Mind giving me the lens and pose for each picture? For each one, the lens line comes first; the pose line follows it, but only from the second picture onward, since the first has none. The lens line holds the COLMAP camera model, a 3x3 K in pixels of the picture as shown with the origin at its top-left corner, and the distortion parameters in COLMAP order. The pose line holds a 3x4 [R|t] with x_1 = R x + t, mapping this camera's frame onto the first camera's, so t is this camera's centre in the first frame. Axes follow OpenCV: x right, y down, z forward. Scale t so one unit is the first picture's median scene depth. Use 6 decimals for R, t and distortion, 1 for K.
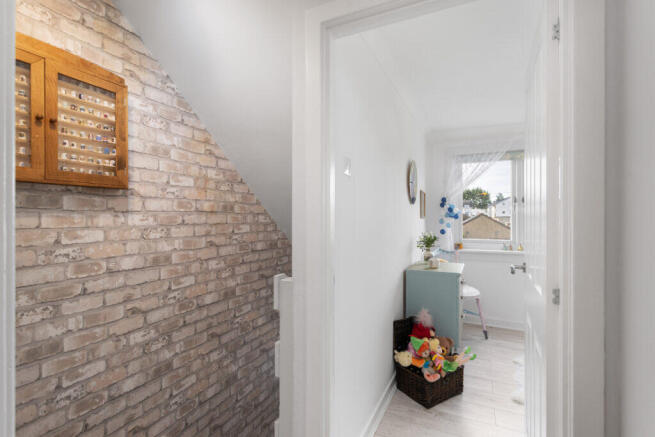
lens RADIAL K [[314.6, 0, 326.8], [0, 314.6, 217.1], [0, 0, 1]] dist [-0.003498, 0.002785]
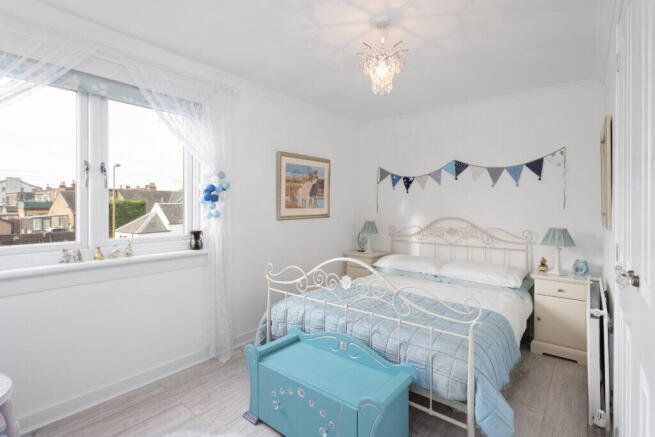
lens RADIAL K [[314.6, 0, 327.8], [0, 314.6, 213.9], [0, 0, 1]] dist [-0.003498, 0.002785]
pose [[0.245810, -0.005965, 0.969300, 0.174403], [0.005263, 0.999975, 0.004819, 0.024755], [-0.969304, 0.003917, 0.245835, 0.460250]]
